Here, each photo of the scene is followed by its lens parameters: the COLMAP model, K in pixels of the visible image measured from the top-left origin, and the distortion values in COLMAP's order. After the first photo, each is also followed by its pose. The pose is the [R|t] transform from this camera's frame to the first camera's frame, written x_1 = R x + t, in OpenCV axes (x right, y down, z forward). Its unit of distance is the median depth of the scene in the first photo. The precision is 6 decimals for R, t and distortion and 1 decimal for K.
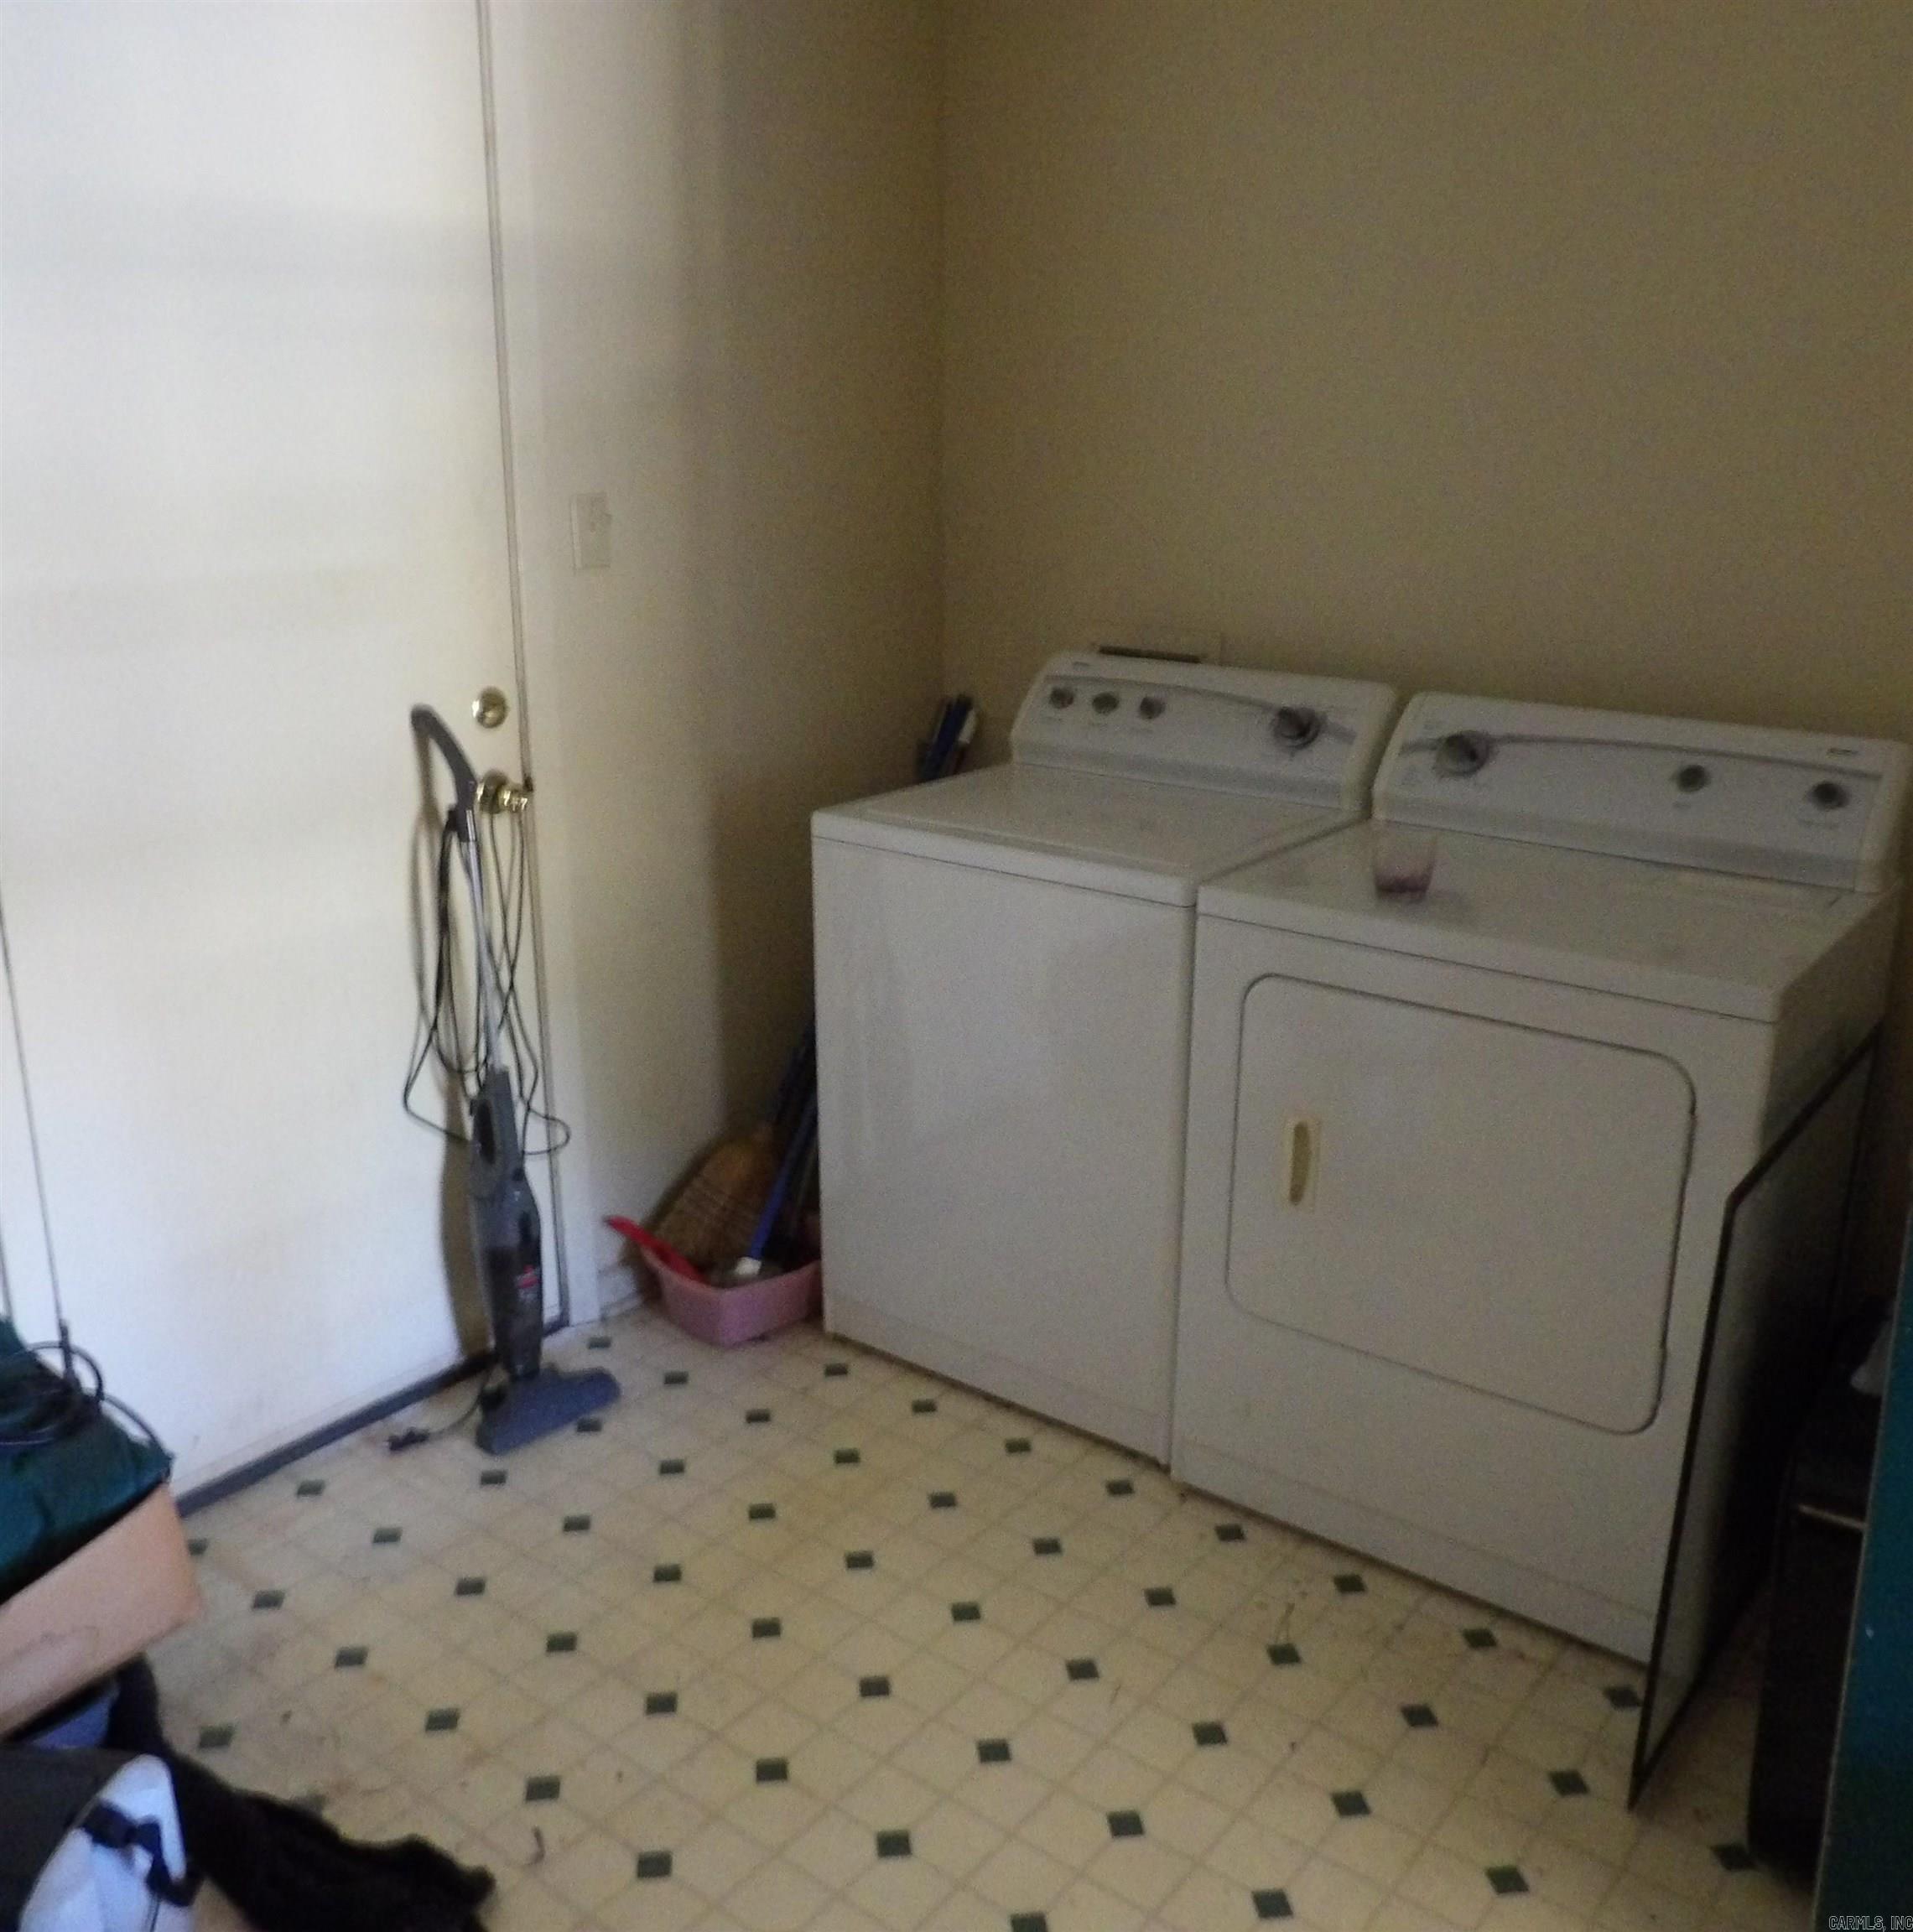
lens RADIAL K [[1744.1, 0, 956.5], [0, 1744.1, 966.0], [0, 0, 1]] dist [-0.046032, 0.021419]
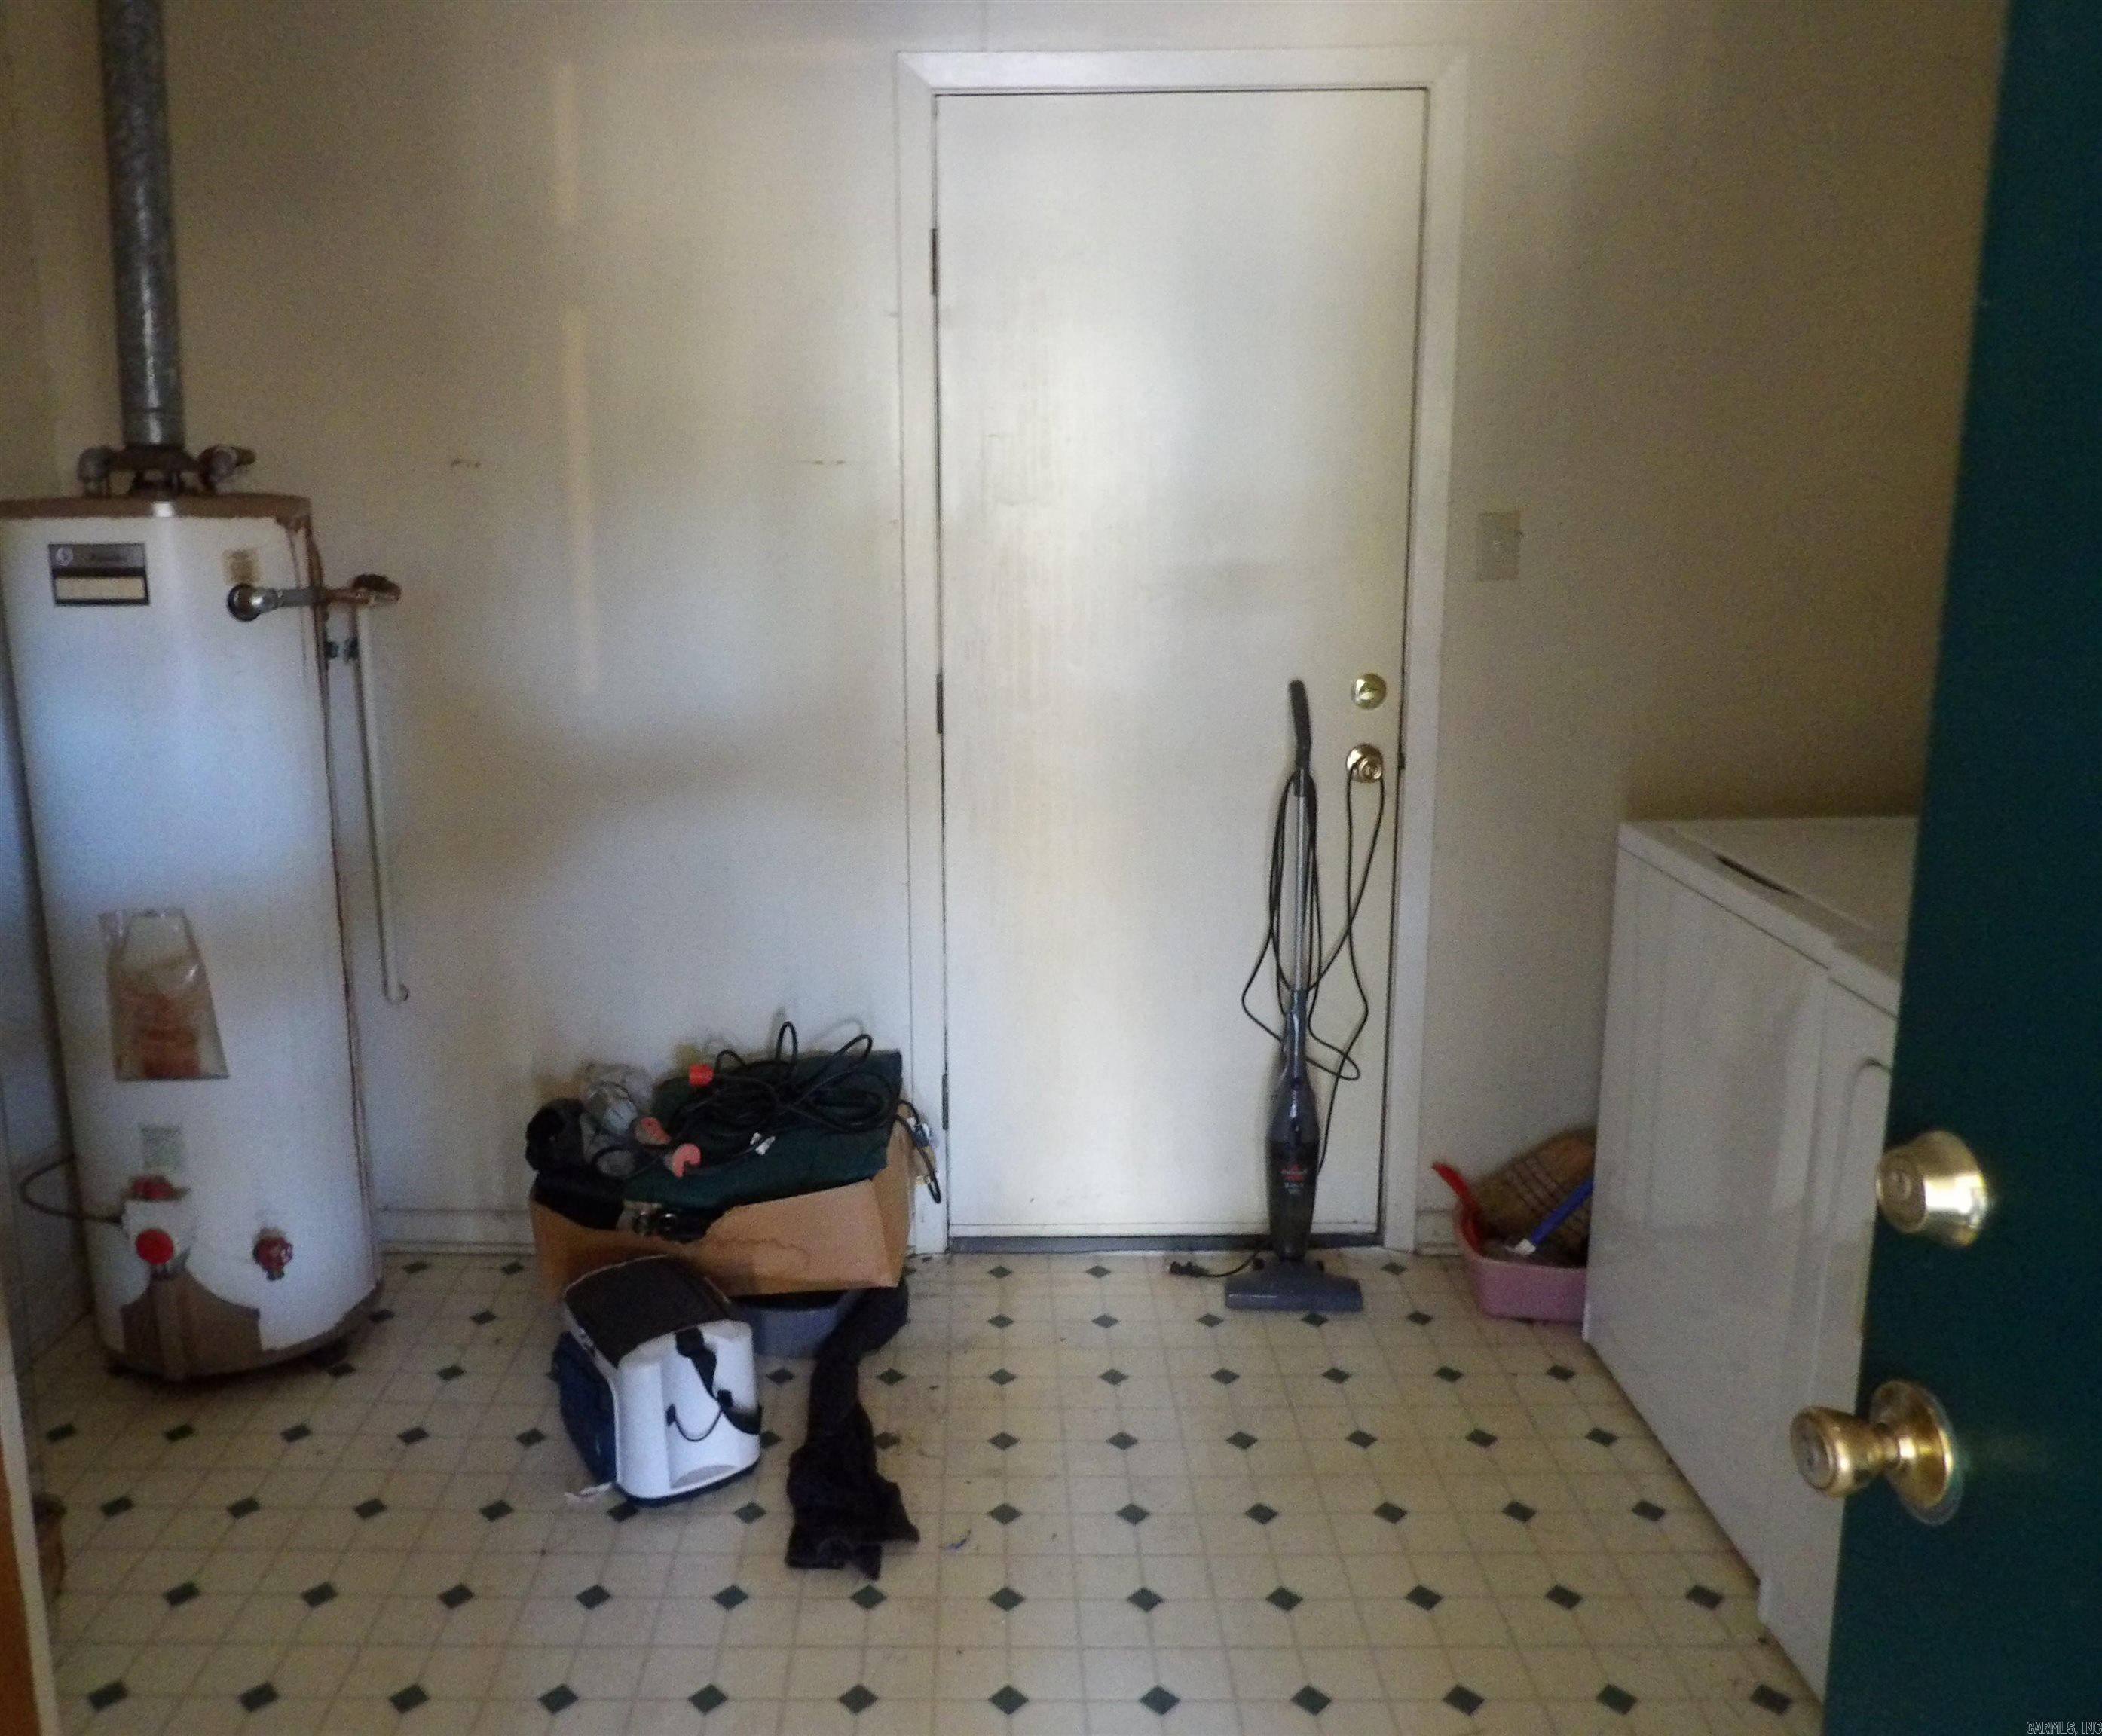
lens RADIAL K [[1611.0, 0, 1051.0], [0, 1611.0, 868.0], [0, 0, 1]] dist [-0.031433, 0.004197]
pose [[0.602779, 0.155636, -0.782582, 0.467701], [-0.211519, 0.976871, 0.031354, -0.019891], [0.769361, 0.146632, 0.621758, 0.172836]]
